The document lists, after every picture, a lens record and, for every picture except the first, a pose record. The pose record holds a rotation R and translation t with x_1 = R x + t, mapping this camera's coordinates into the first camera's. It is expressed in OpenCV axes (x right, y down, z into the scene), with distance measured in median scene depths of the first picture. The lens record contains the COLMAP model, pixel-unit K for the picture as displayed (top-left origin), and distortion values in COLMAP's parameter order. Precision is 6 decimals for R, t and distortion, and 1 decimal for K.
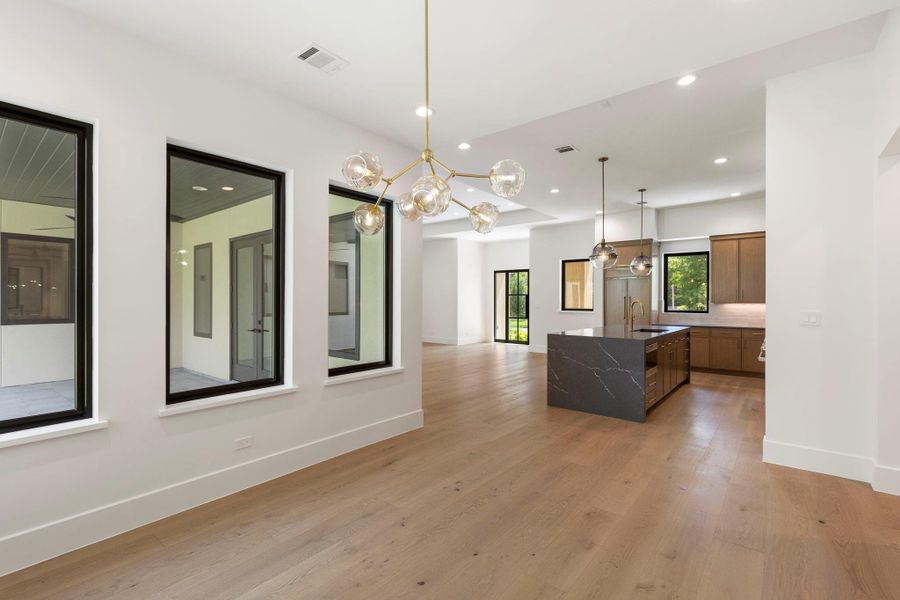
lens RADIAL K [[409.7, 0, 453.7], [0, 409.7, 300.5], [0, 0, 1]] dist [0.000475, 0.000113]
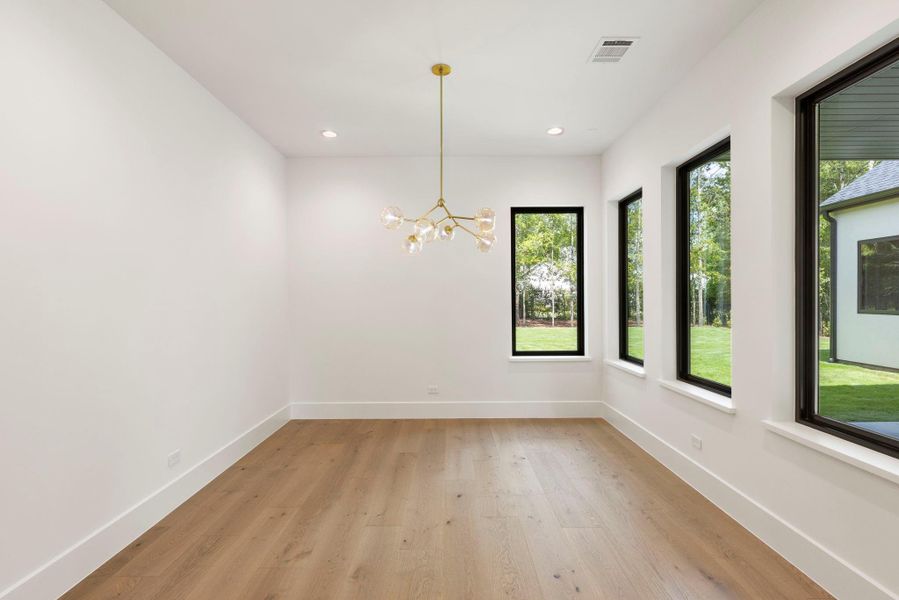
lens RADIAL K [[409.3, 0, 453.2], [0, 409.3, 300.5], [0, 0, 1]] dist [0.000475, 0.000113]
pose [[-0.769093, 0.013049, -0.639004, 0.766473], [0.009451, 0.999914, 0.009044, -0.008834], [0.639067, 0.000917, -0.769151, 1.893475]]
